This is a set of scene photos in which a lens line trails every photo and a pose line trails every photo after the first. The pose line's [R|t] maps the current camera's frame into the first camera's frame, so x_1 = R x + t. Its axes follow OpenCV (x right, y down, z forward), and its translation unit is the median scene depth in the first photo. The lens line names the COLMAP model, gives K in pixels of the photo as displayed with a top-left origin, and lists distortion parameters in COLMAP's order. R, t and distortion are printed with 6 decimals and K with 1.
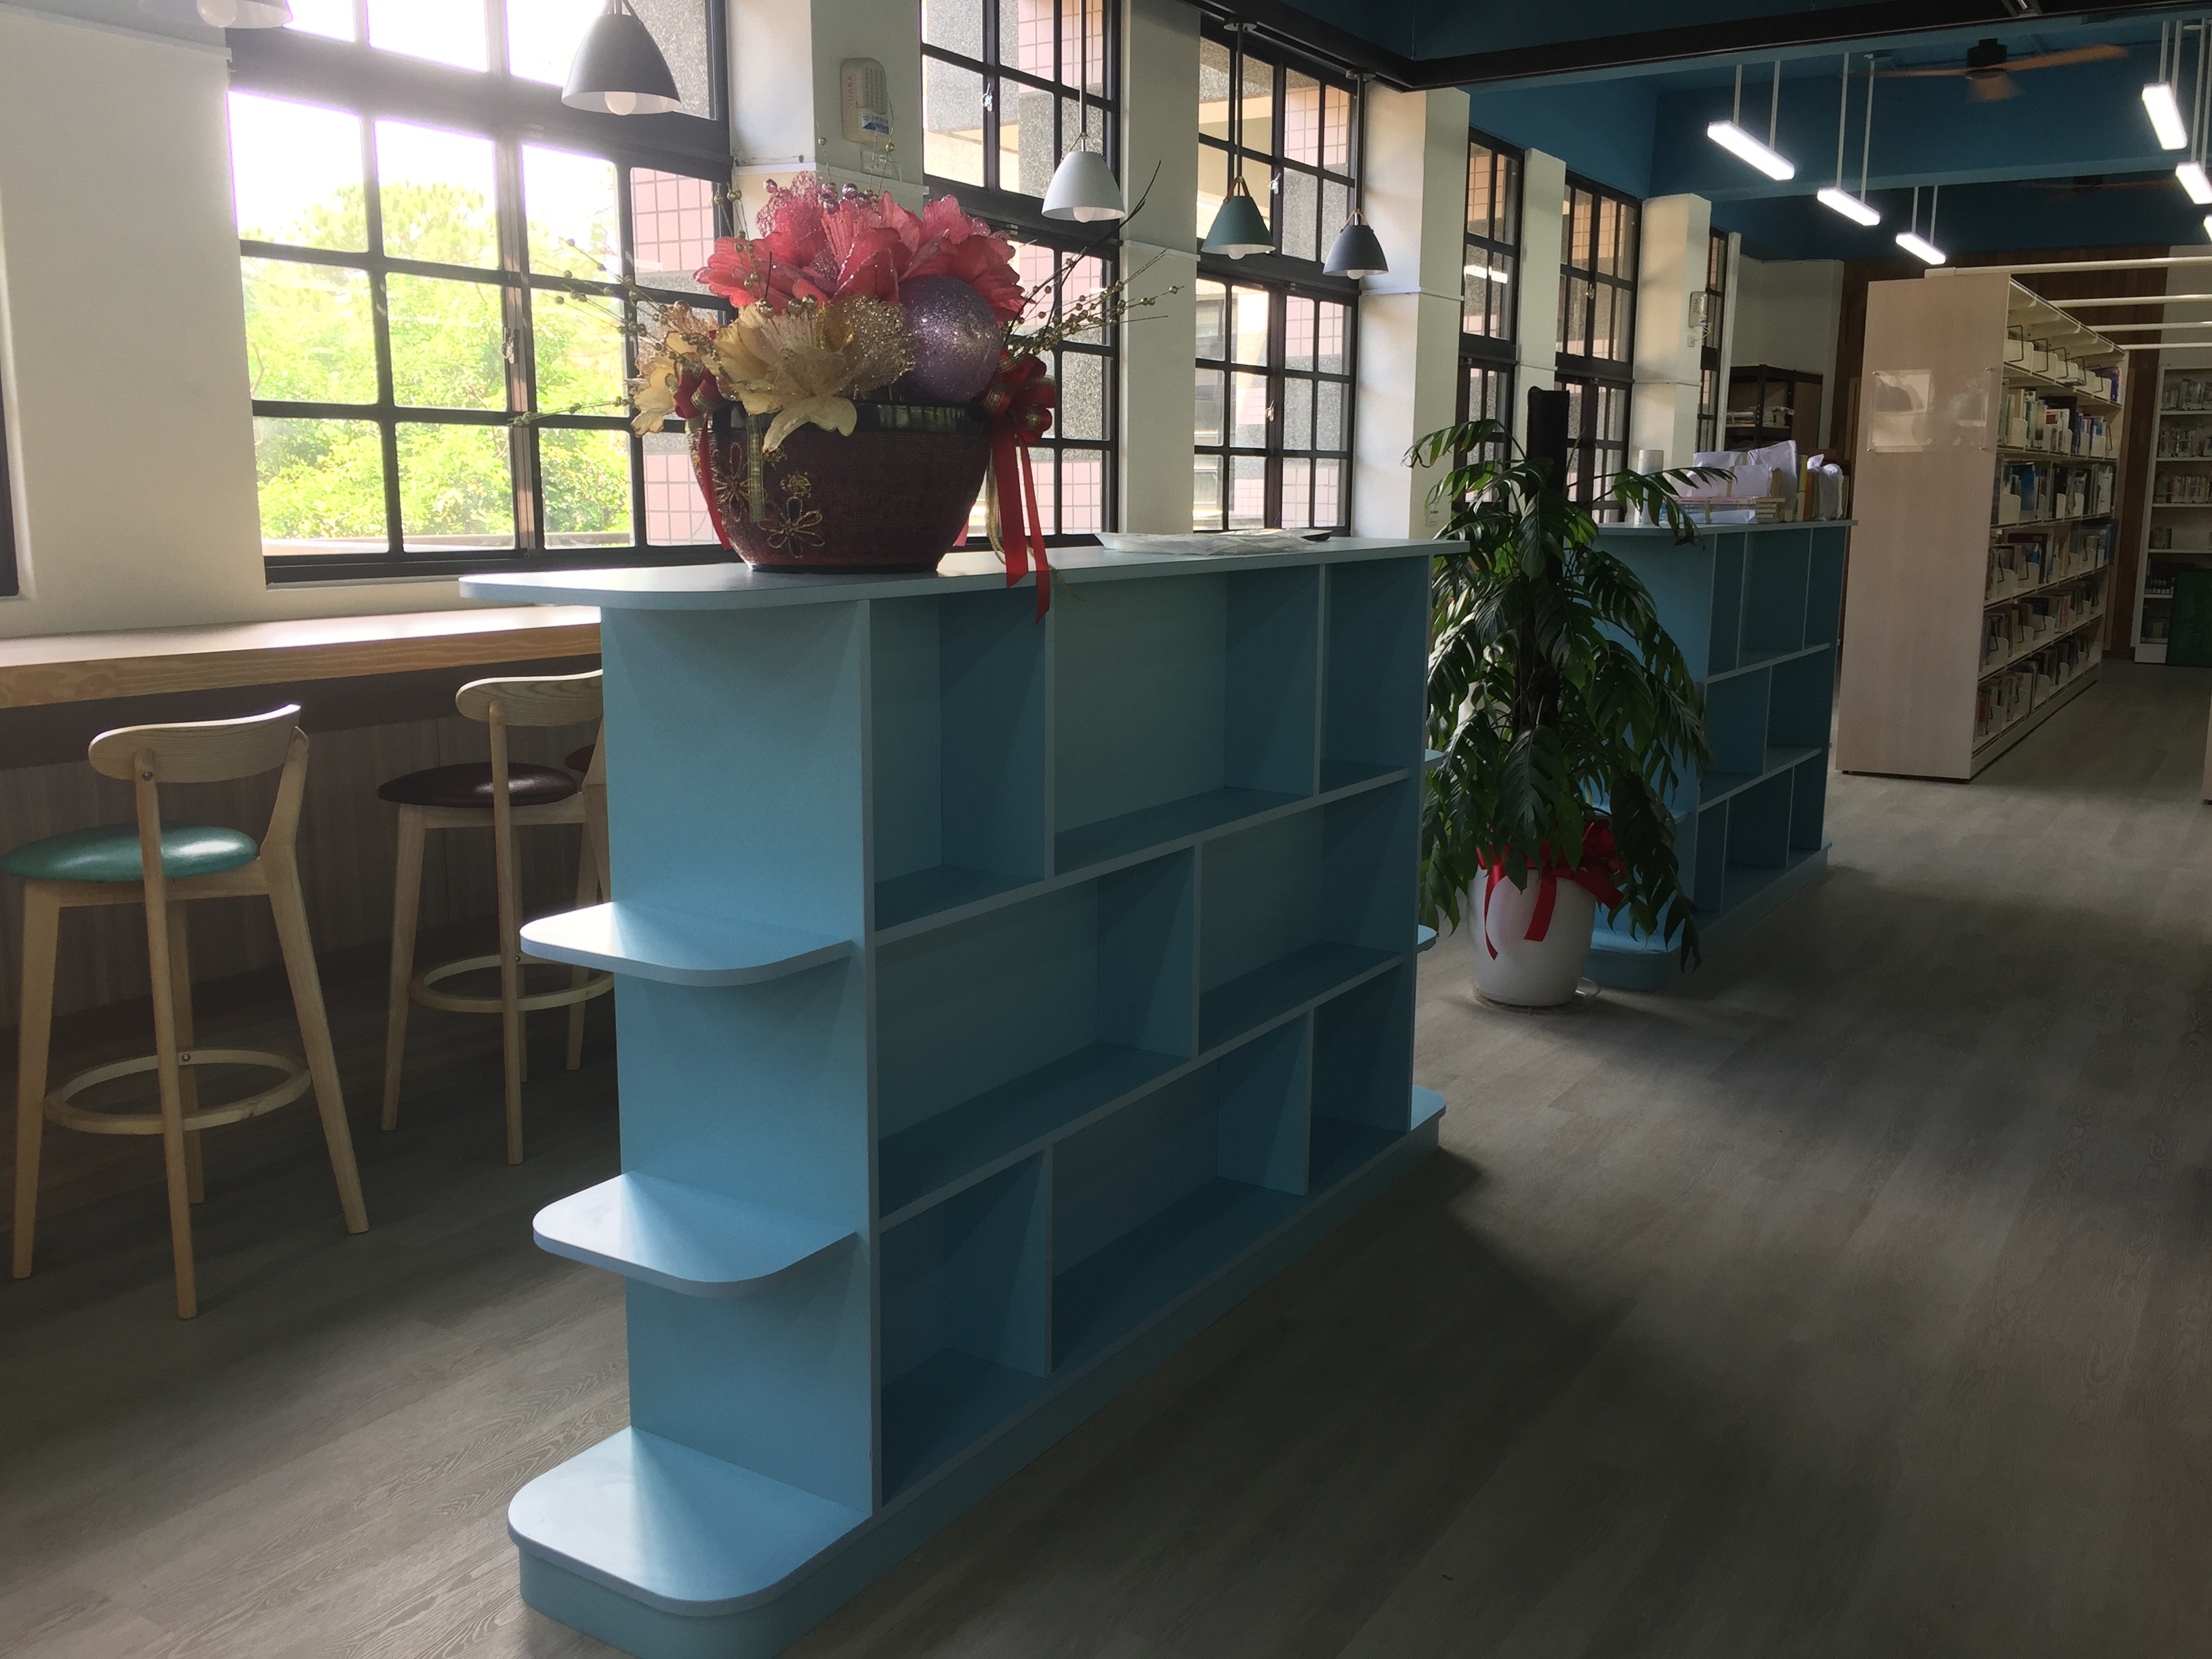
lens RADIAL K [[1917.0, 0, 1136.5], [0, 1917.0, 820.3], [0, 0, 1]] dist [0.104260, -0.168301]
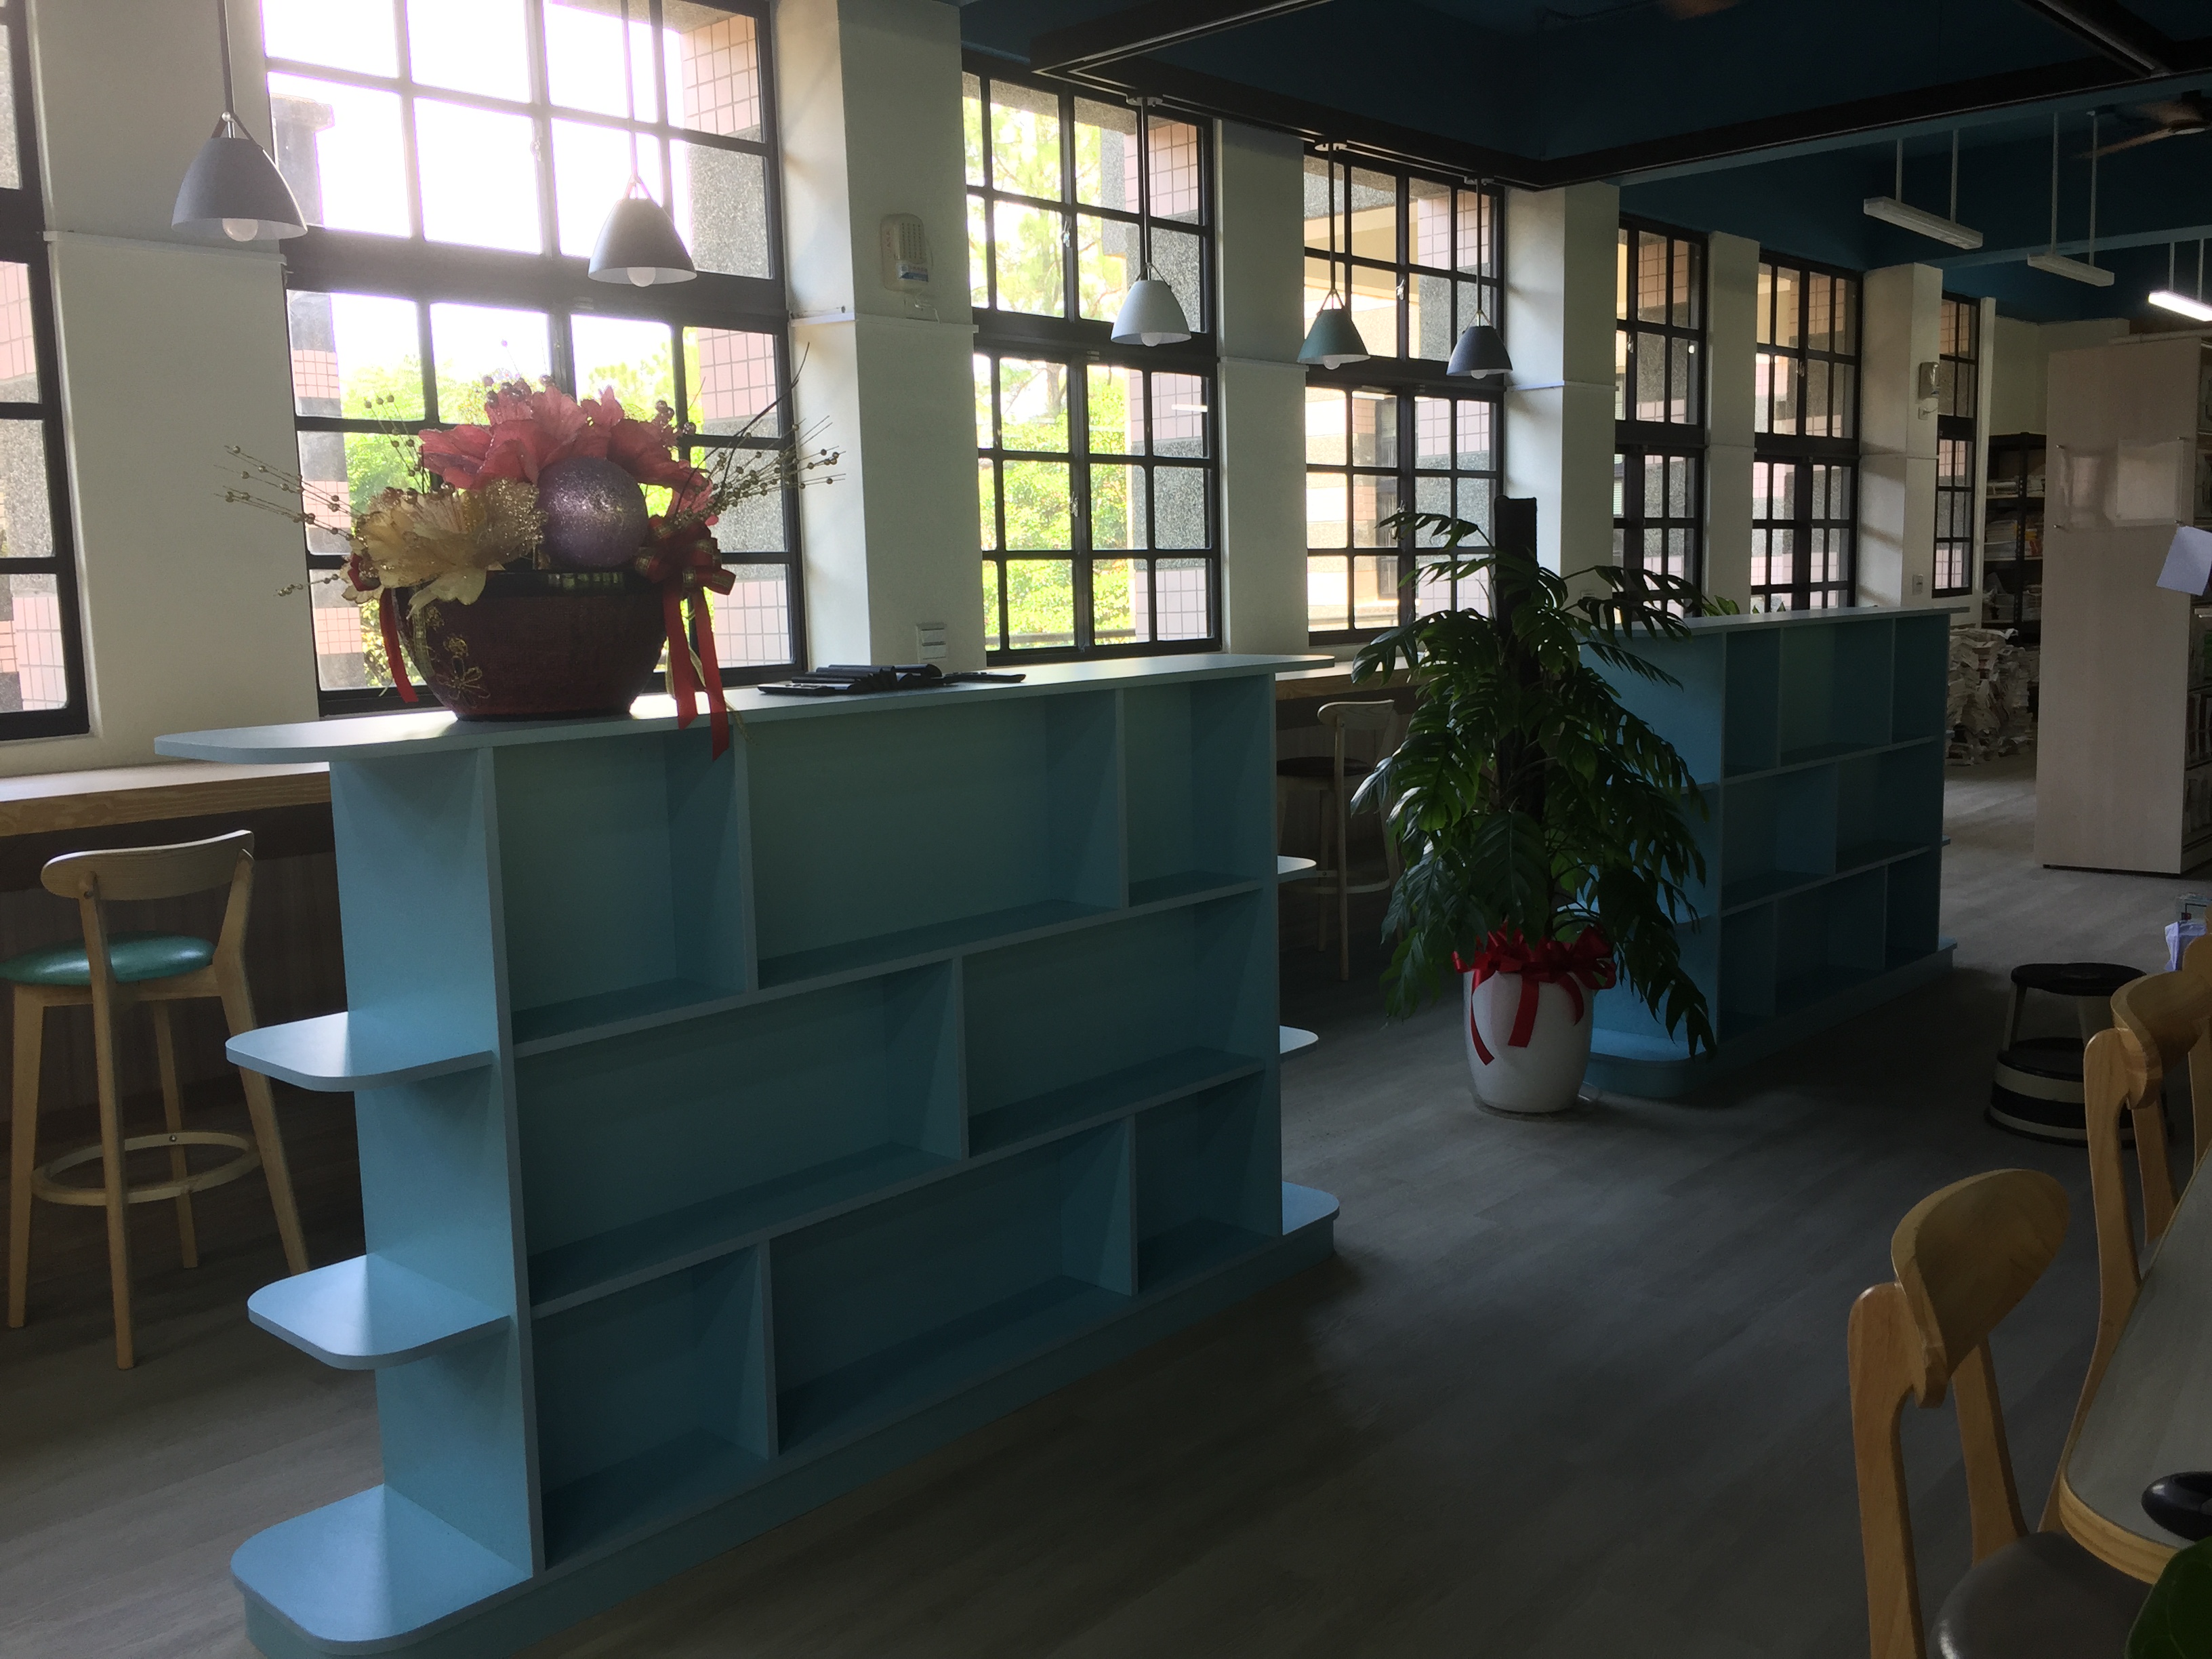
lens RADIAL K [[1917.0, 0, 1136.5], [0, 1917.0, 820.3], [0, 0, 1]] dist [0.104260, -0.168301]
pose [[0.983221, -0.007785, -0.182252, 0.180777], [-0.000183, 0.999046, -0.043662, -0.009541], [0.182418, 0.042963, 0.982282, -0.016209]]
